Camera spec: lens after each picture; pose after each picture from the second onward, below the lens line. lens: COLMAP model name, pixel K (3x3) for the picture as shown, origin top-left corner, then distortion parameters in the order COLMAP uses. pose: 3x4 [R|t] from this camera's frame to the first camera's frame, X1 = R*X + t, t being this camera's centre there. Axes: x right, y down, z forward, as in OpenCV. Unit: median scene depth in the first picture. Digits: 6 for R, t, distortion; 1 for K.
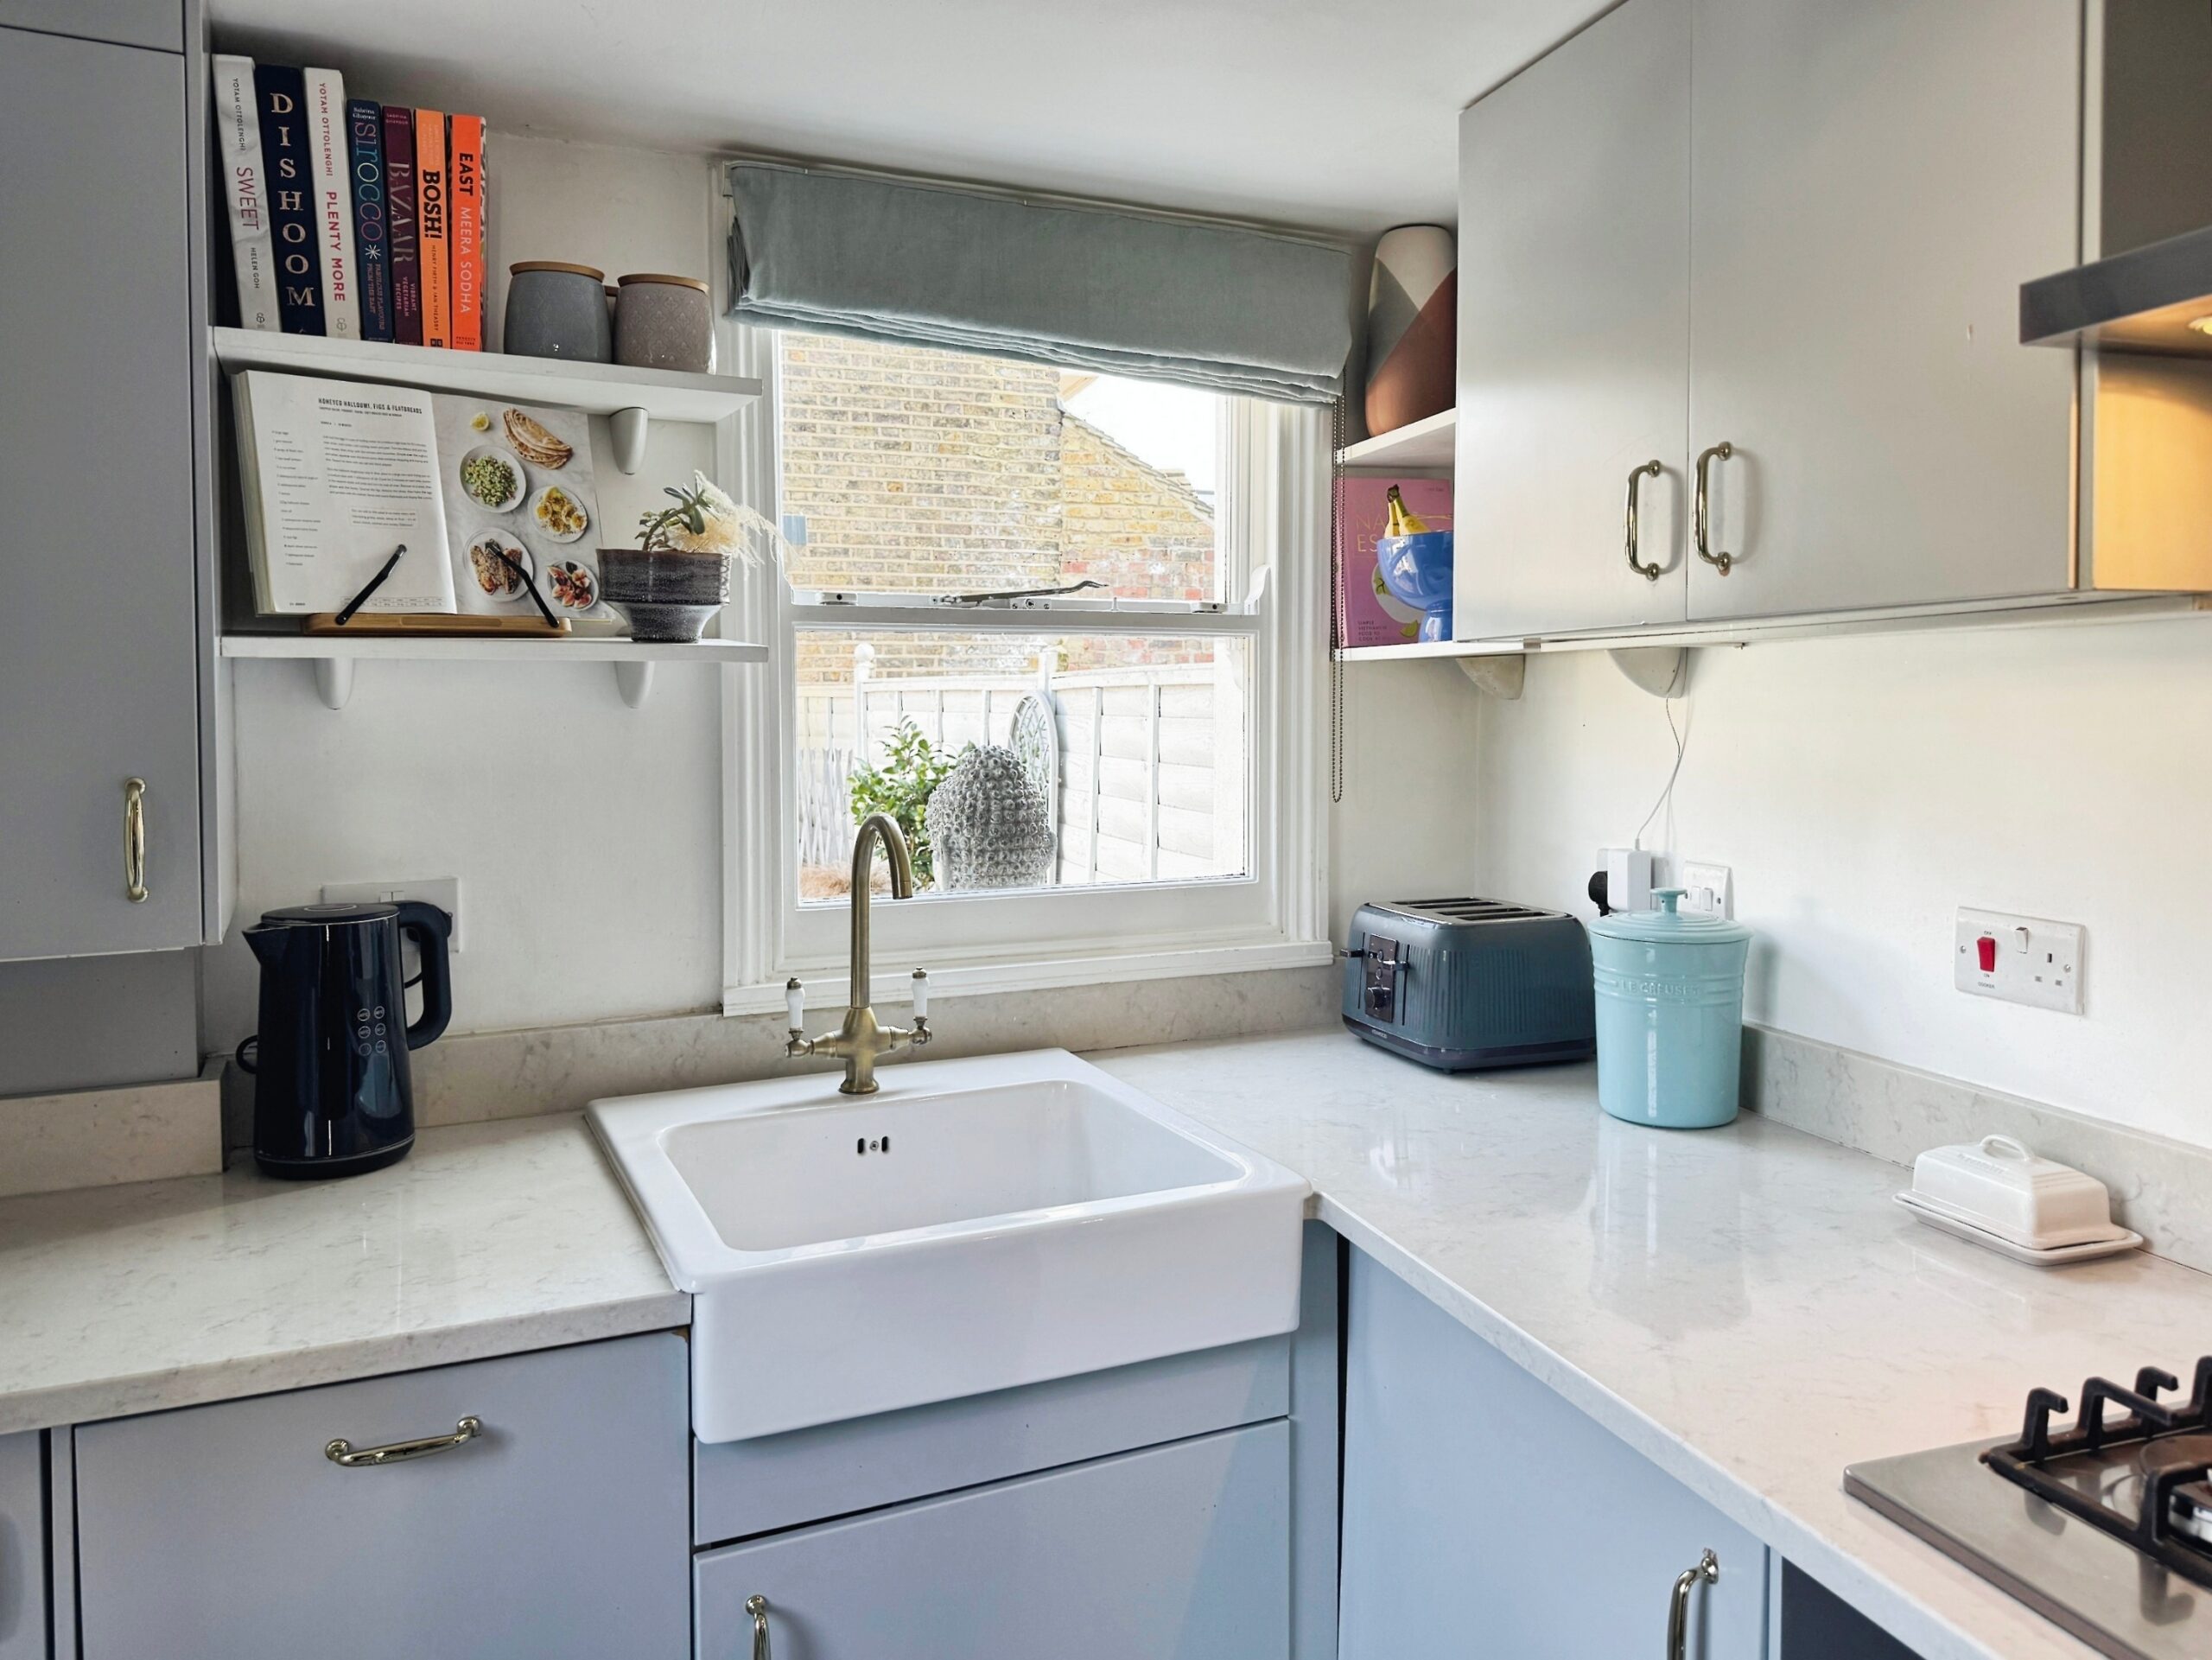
lens RADIAL K [[1592.5, 0, 1102.7], [0, 1592.5, 771.5], [0, 0, 1]] dist [0.164618, -0.303411]
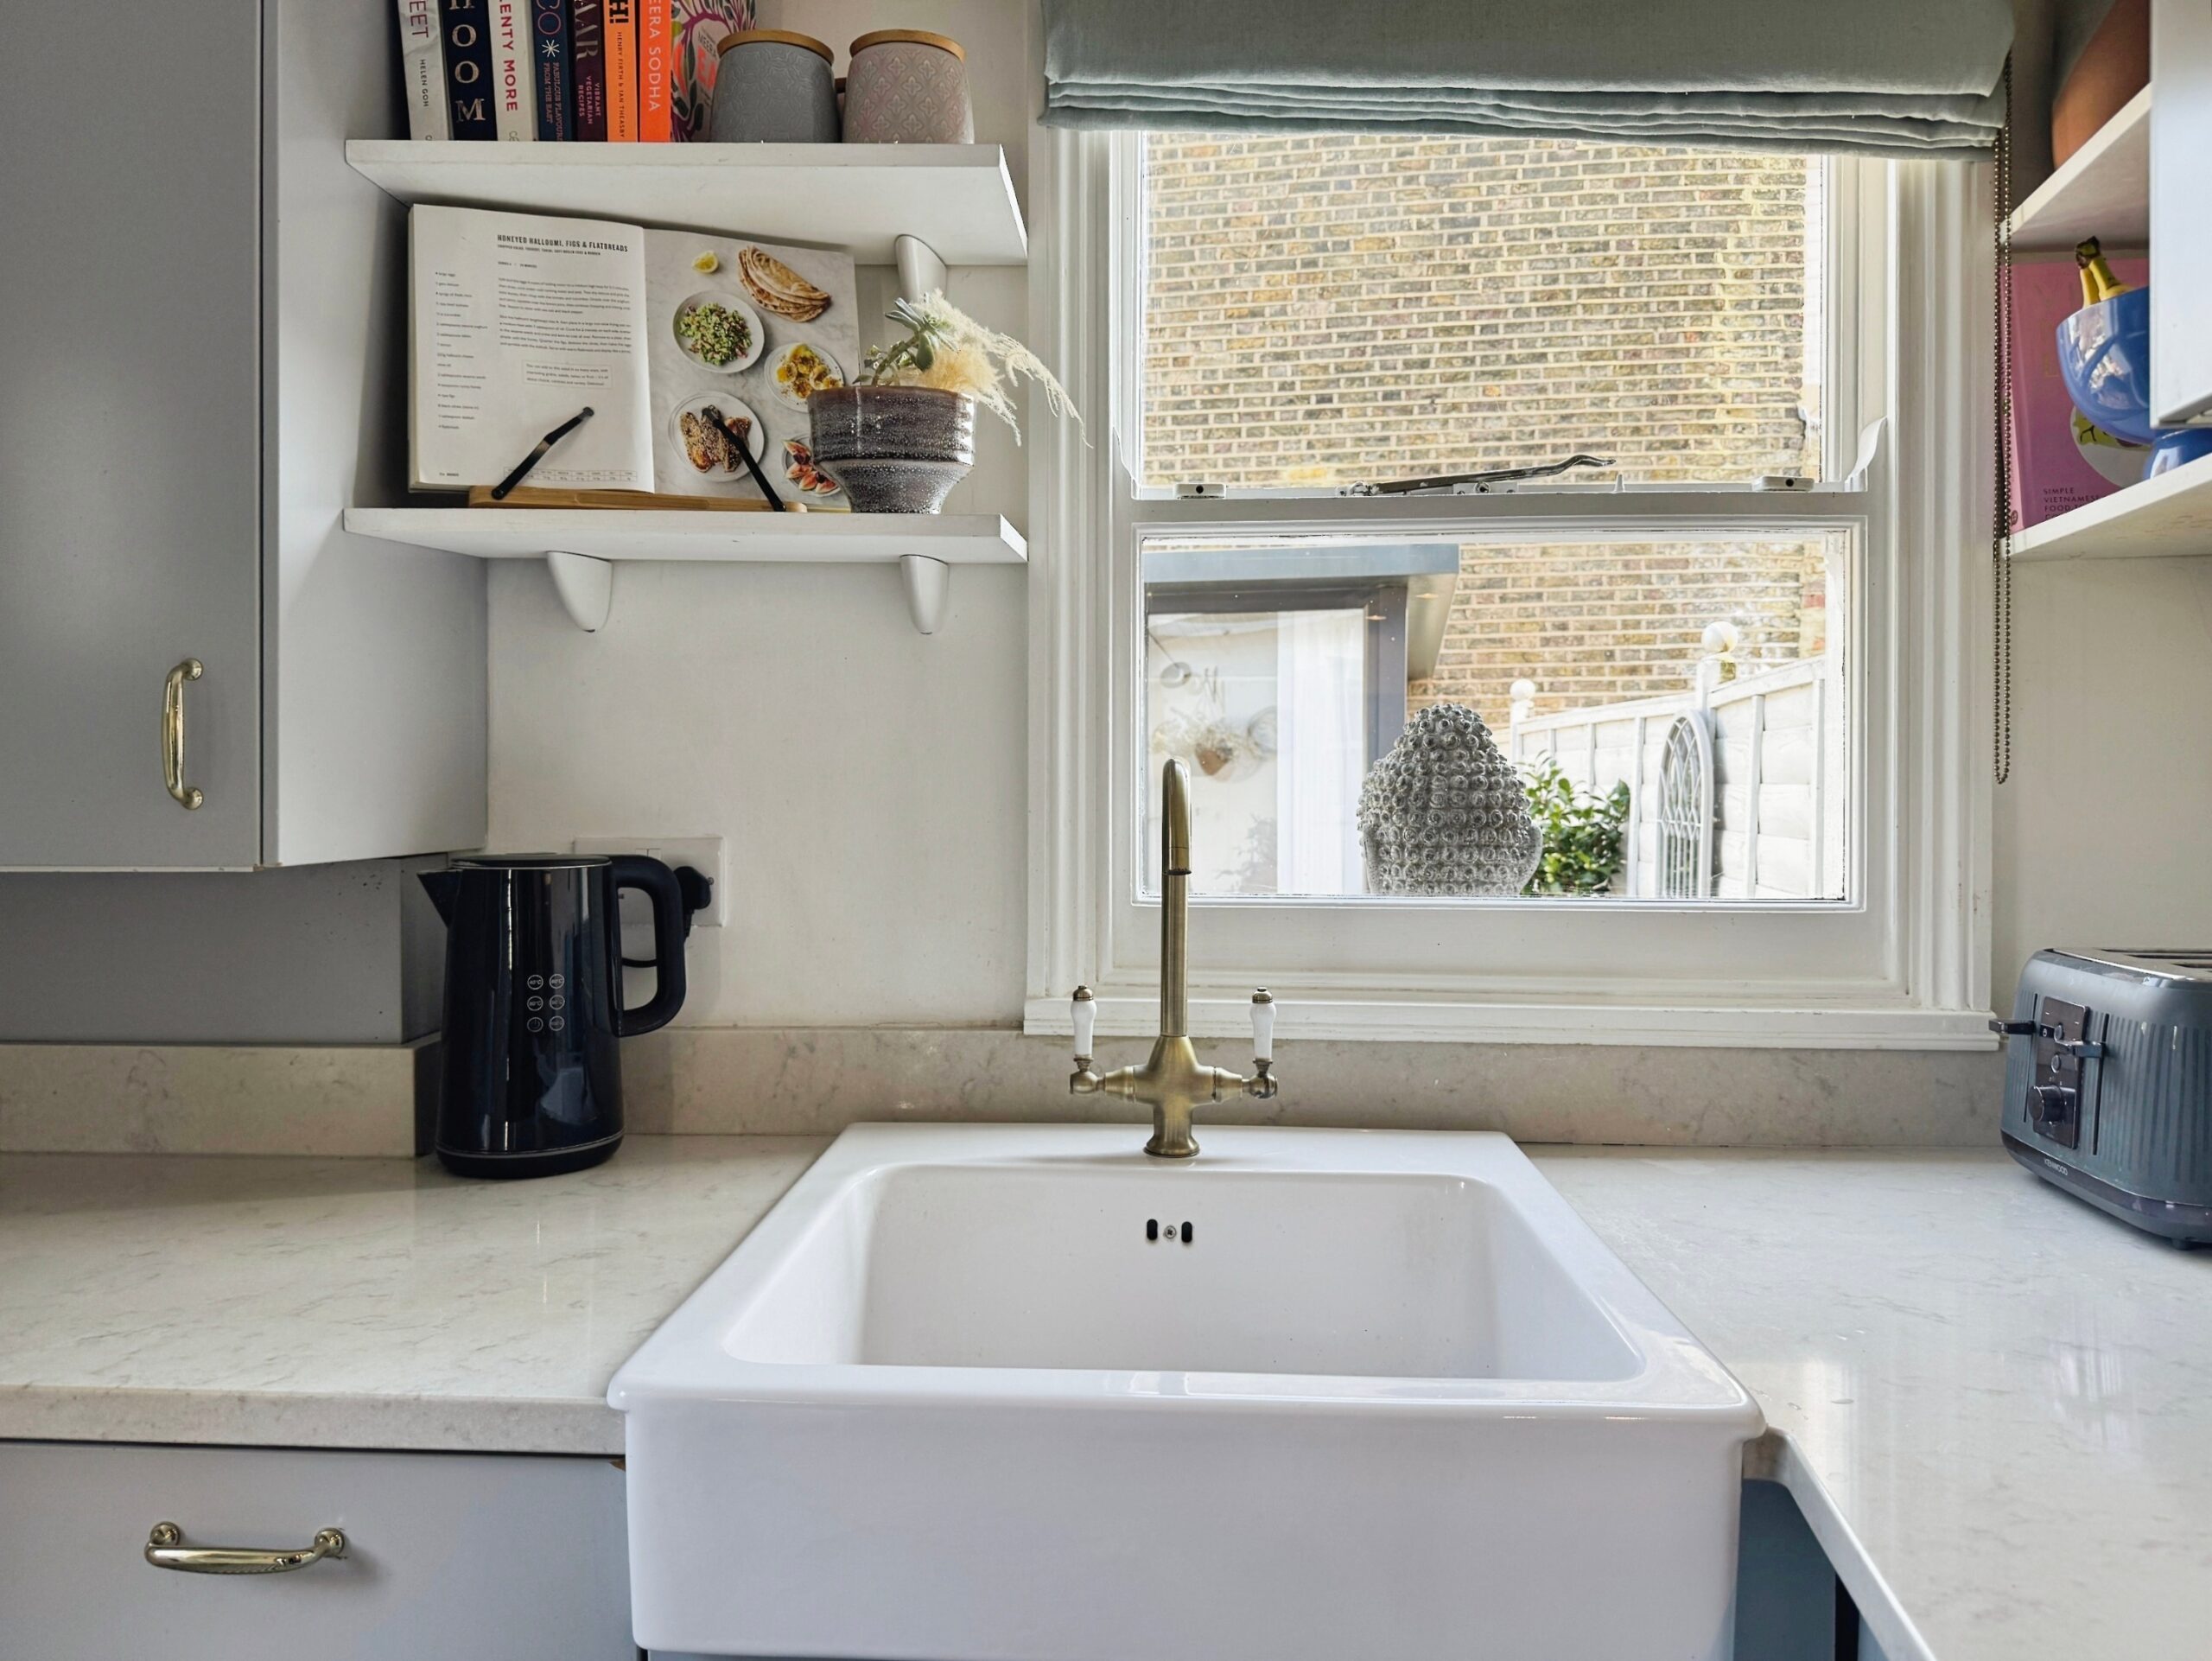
lens RADIAL K [[1546.3, 0, 1131.0], [0, 1546.3, 802.7], [0, 0, 1]] dist [0.089612, -0.136709]
pose [[0.887934, 0.009167, -0.459879, 0.150106], [-0.028501, 0.998977, -0.035116, 0.067758], [0.459086, 0.044288, 0.887287, 0.372007]]
